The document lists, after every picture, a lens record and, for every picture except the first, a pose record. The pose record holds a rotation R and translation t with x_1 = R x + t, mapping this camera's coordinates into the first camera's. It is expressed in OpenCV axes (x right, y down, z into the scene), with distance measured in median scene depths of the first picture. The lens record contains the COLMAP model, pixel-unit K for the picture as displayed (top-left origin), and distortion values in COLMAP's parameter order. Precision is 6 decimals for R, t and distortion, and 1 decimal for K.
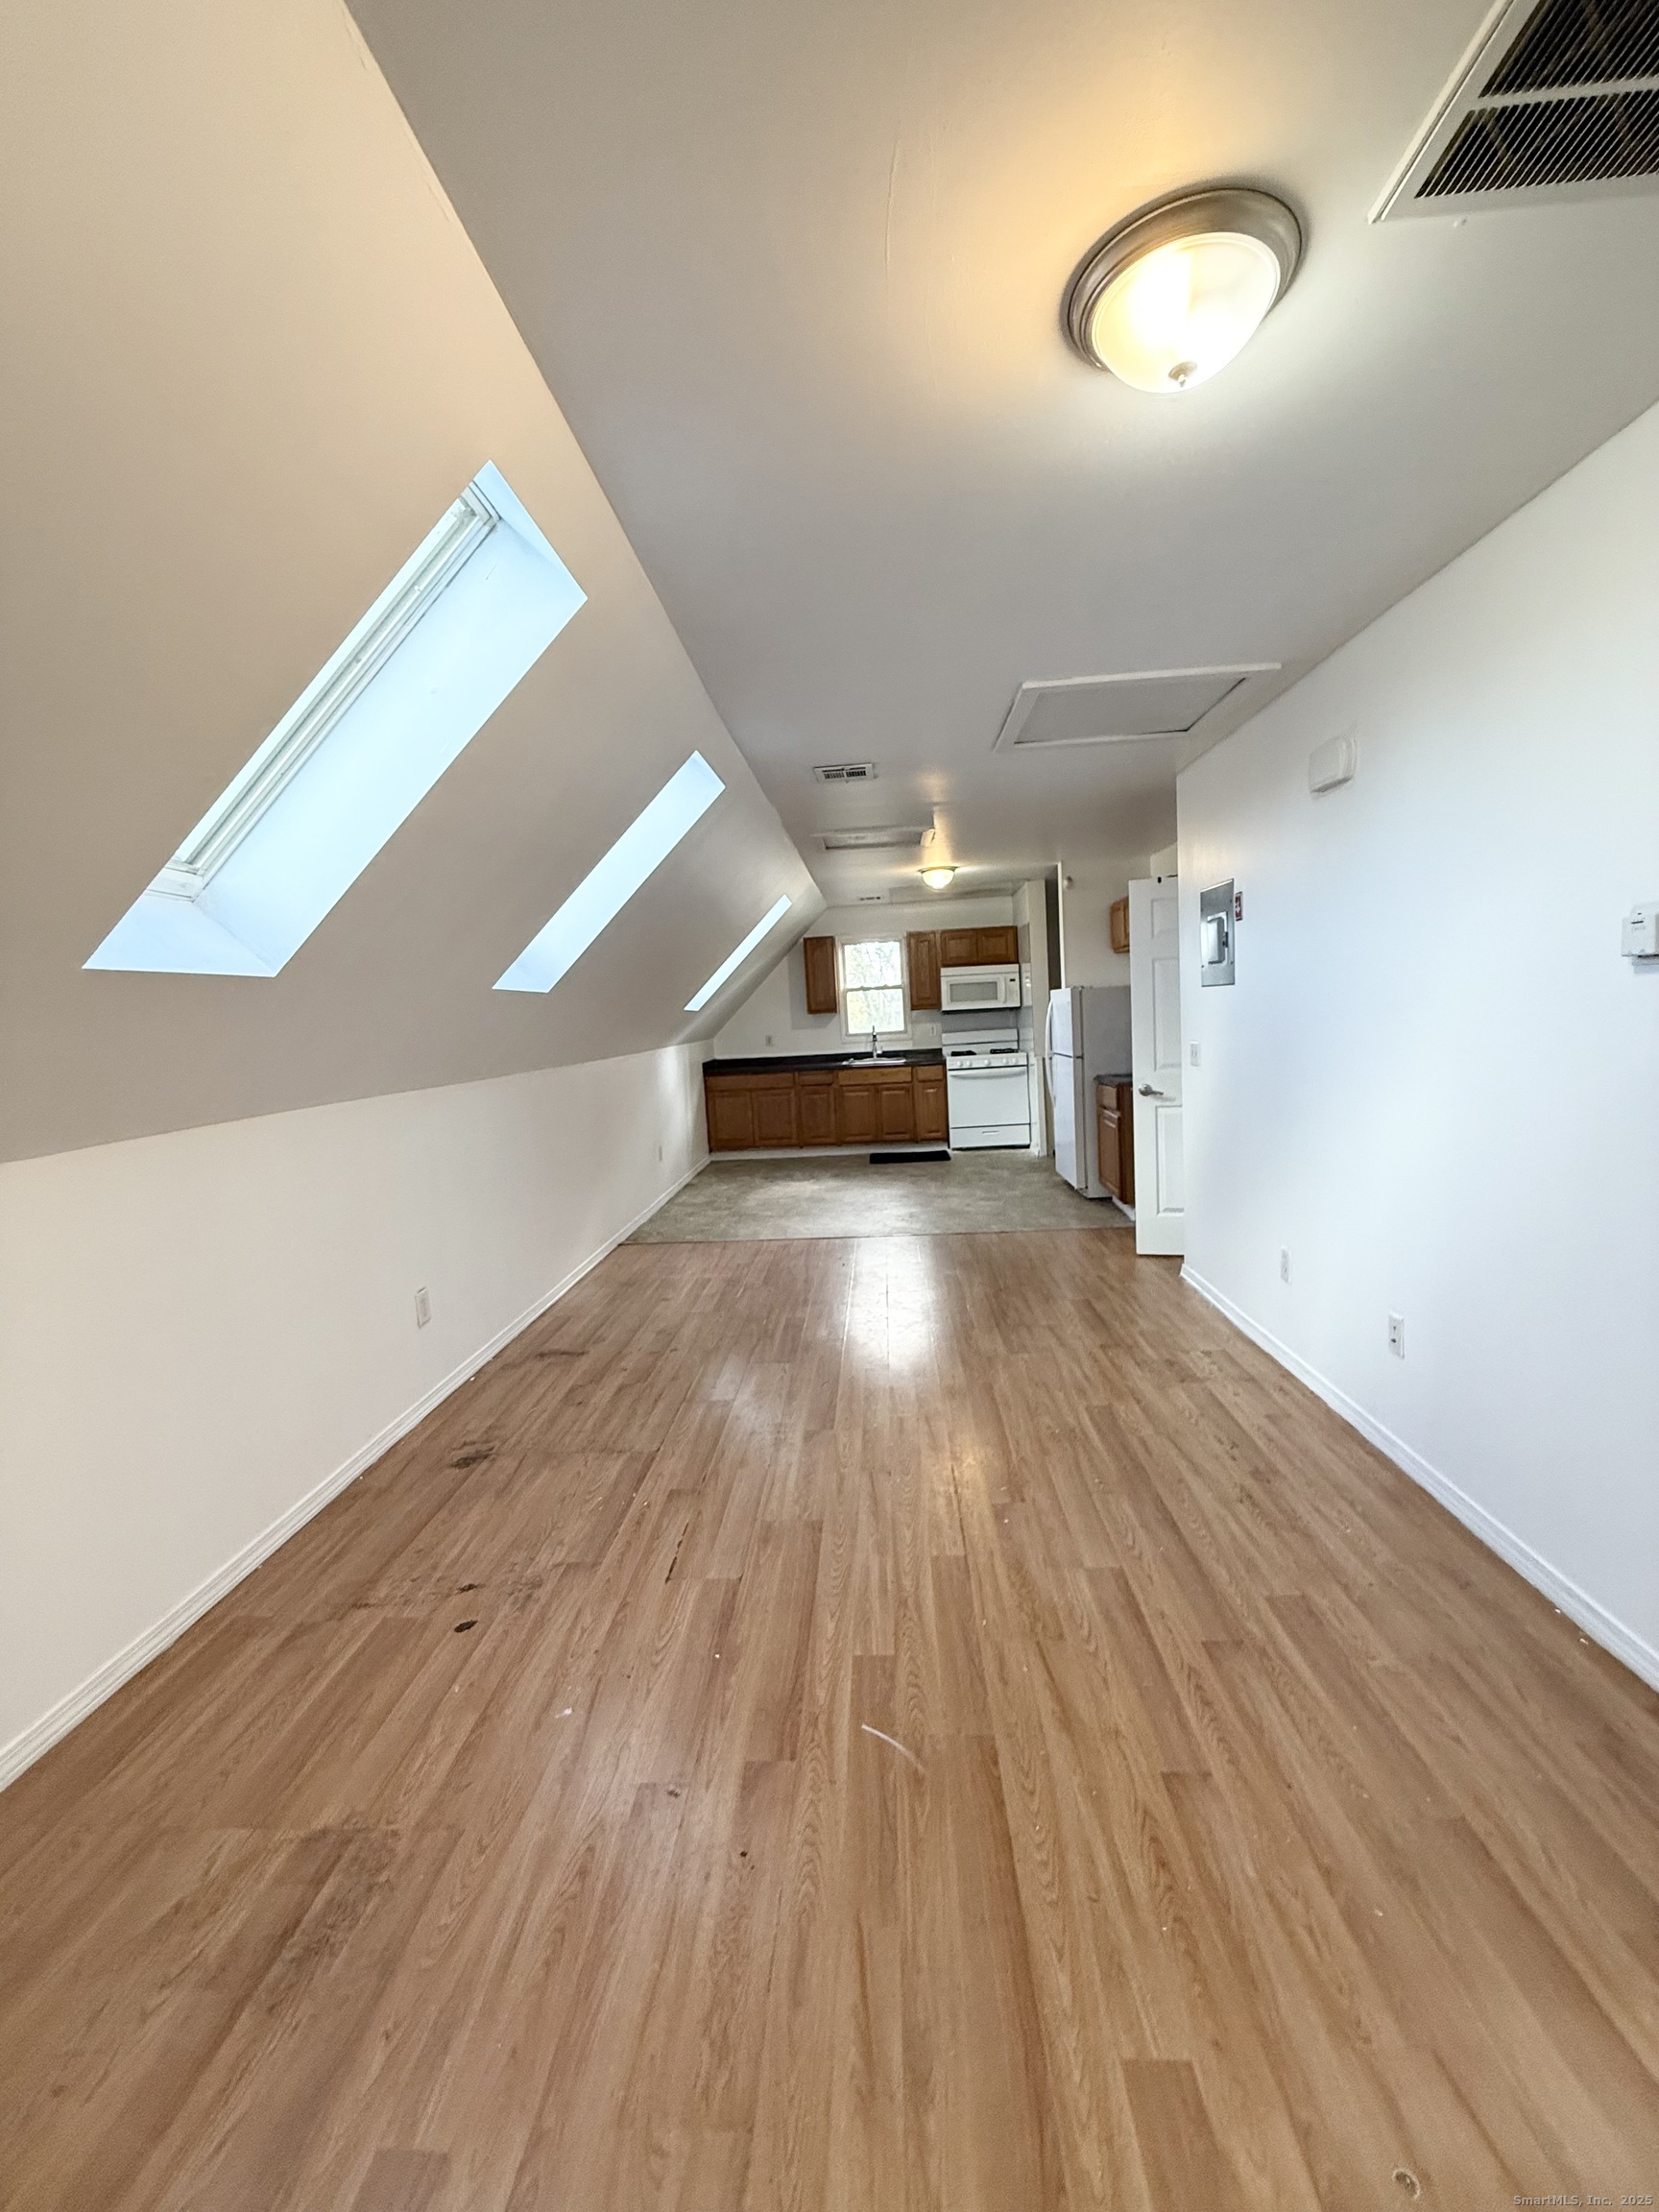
lens RADIAL K [[877.4, 0, 829.7], [0, 877.4, 1098.0], [0, 0, 1]] dist [-0.005861, 0.000095]
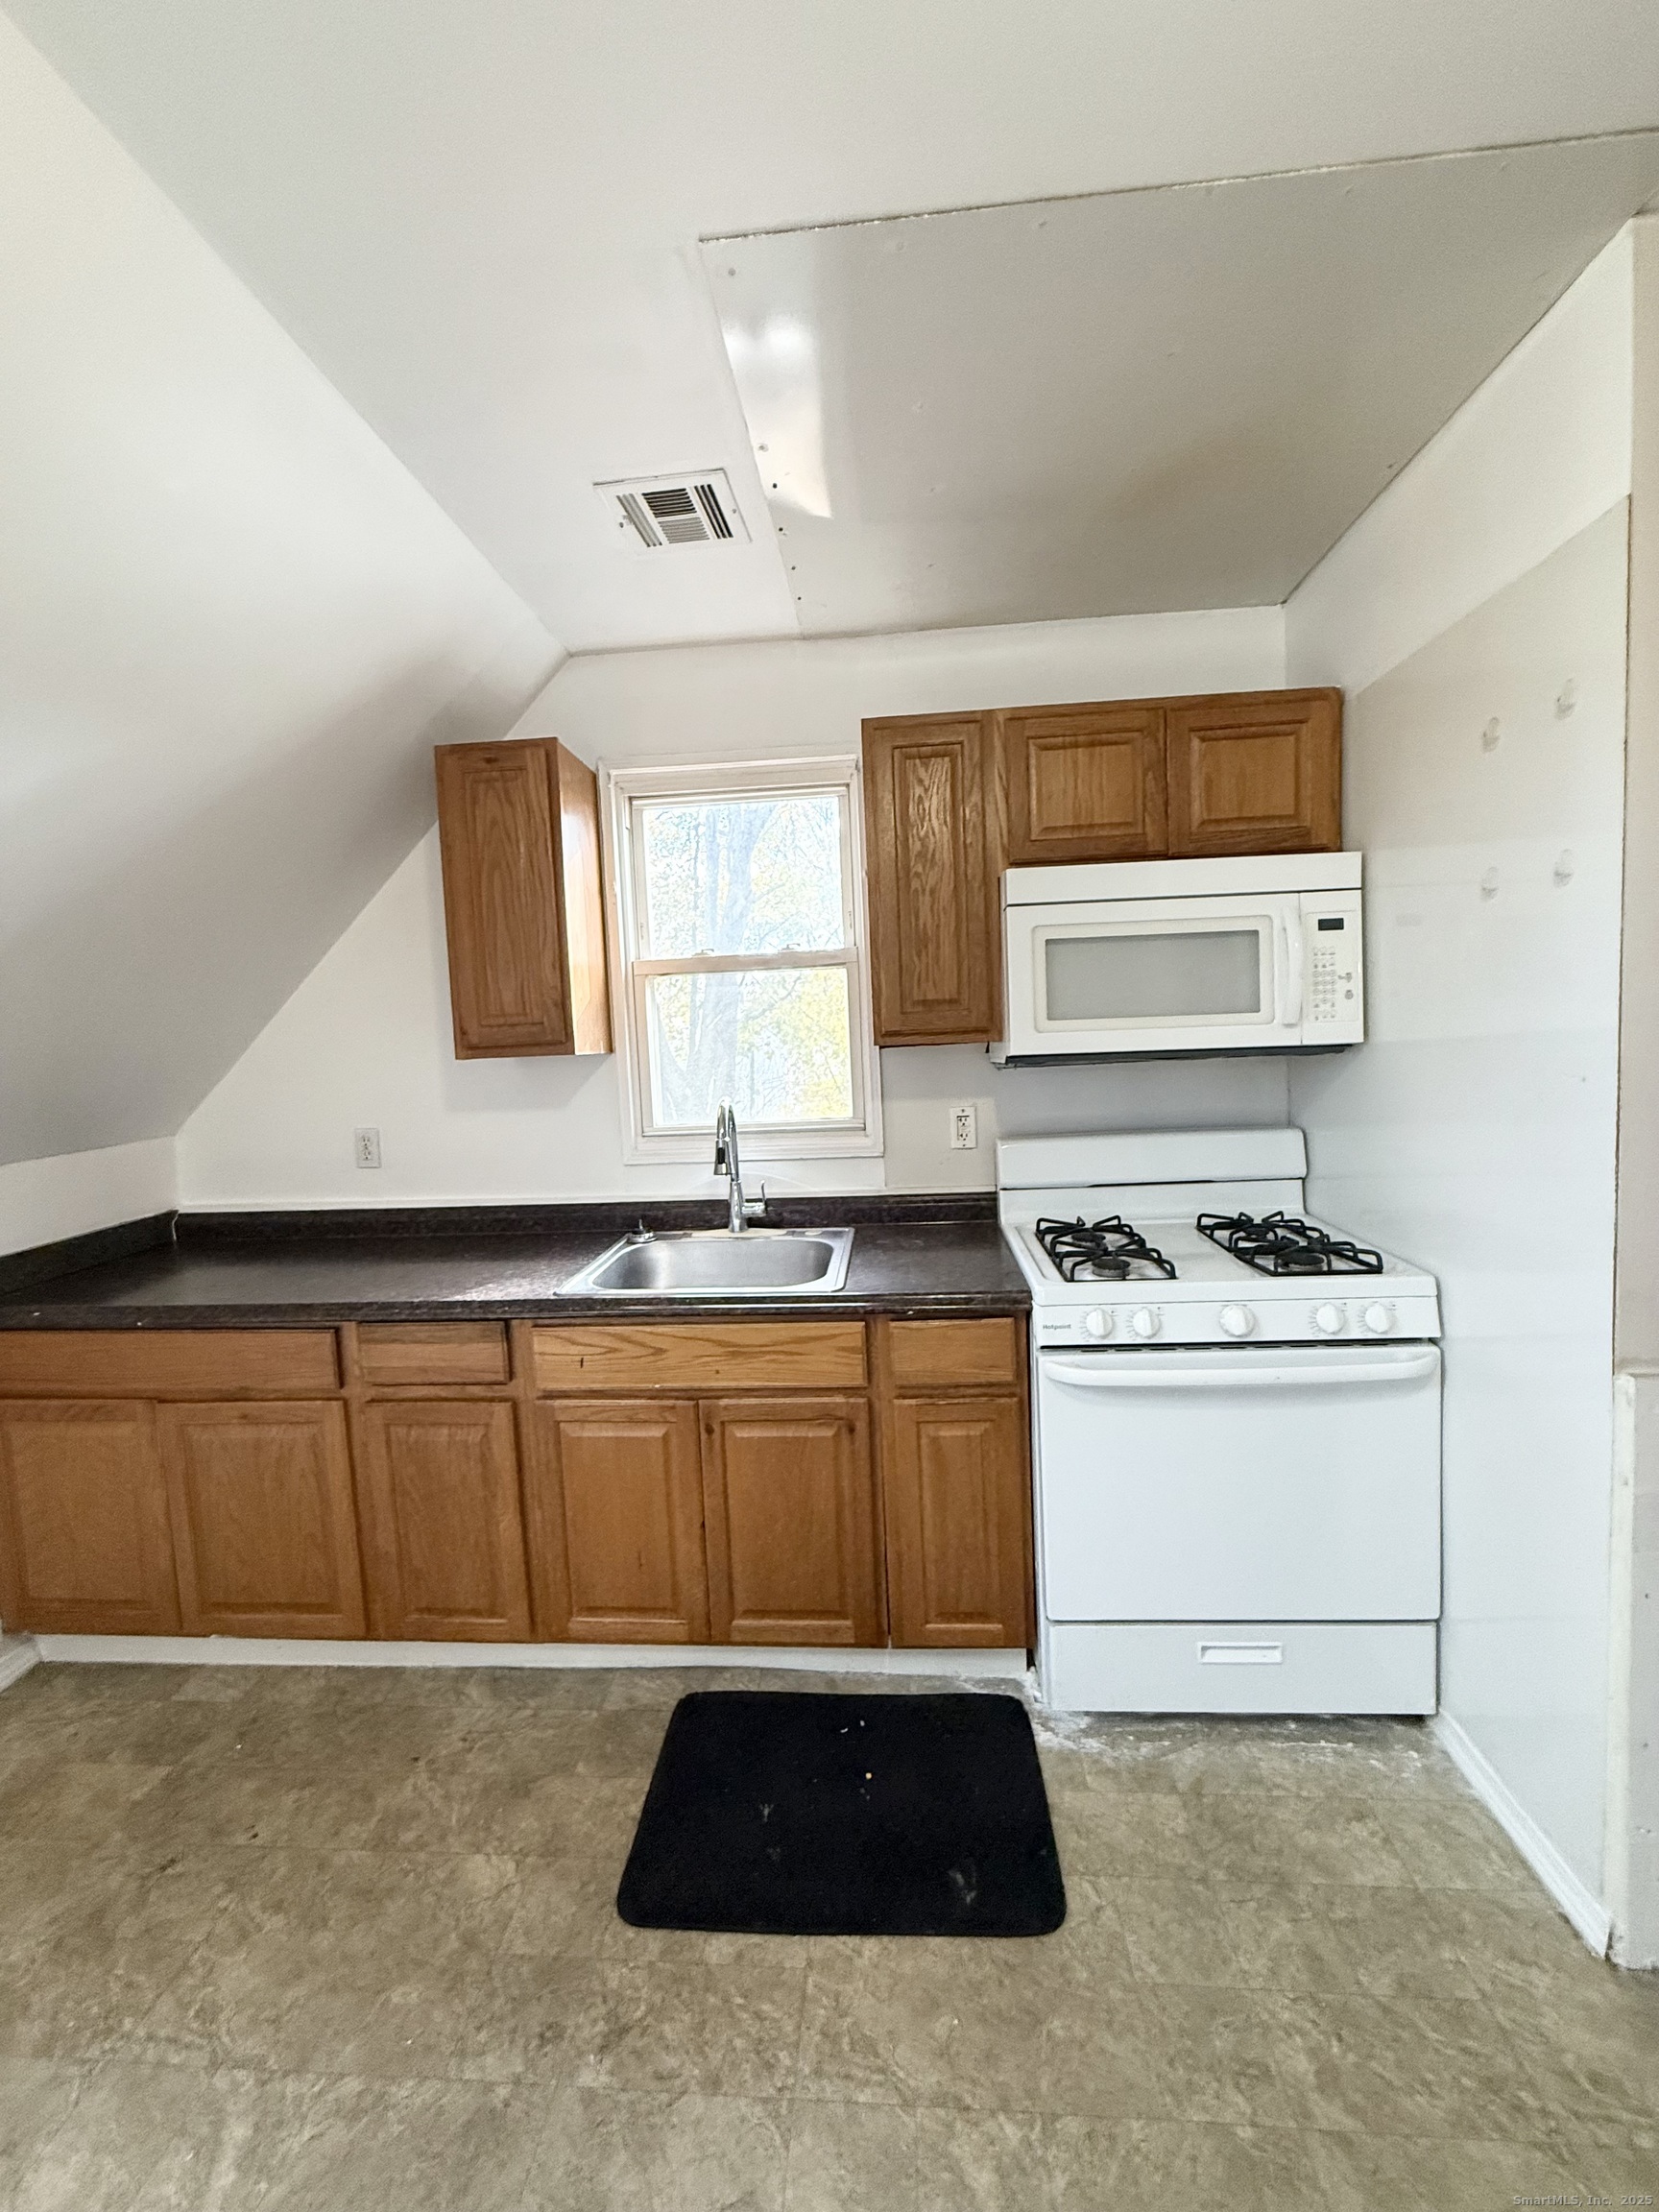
lens RADIAL K [[877.4, 0, 829.7], [0, 877.4, 1098.0], [0, 0, 1]] dist [-0.005861, 0.000095]
pose [[0.999830, 0.017058, -0.007031, 0.083605], [-0.017172, 0.999717, -0.016492, -0.084002], [0.006747, 0.016610, 0.999839, 0.771295]]
